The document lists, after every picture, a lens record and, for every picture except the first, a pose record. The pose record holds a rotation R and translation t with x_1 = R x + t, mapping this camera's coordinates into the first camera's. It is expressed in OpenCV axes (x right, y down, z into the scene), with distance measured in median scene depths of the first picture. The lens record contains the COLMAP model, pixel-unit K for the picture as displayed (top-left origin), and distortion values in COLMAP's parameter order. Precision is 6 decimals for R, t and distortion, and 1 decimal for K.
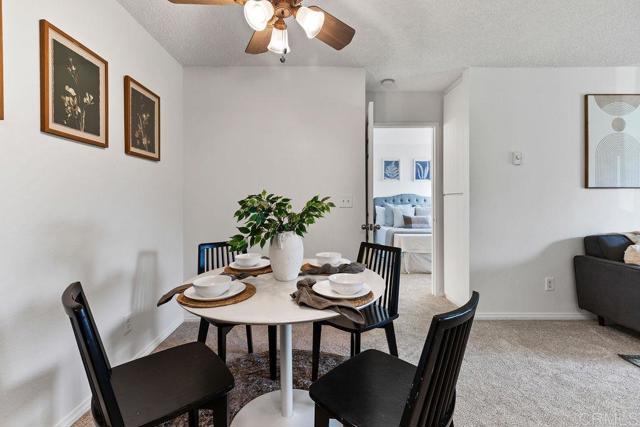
lens RADIAL K [[294.7, 0, 319.6], [0, 294.7, 198.2], [0, 0, 1]] dist [0.003083, 0.000600]
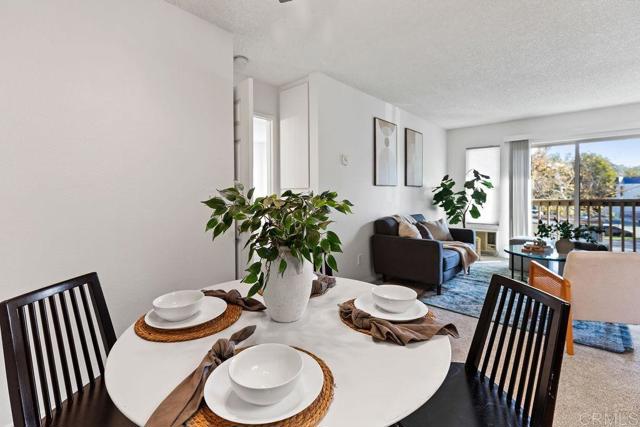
lens RADIAL K [[294.7, 0, 319.6], [0, 294.7, 198.2], [0, 0, 1]] dist [0.003083, 0.000600]
pose [[0.665221, -0.017237, 0.746448, -0.297075], [0.005132, 0.999815, 0.018514, -0.001478], [-0.746629, -0.008485, 0.665187, 0.274960]]
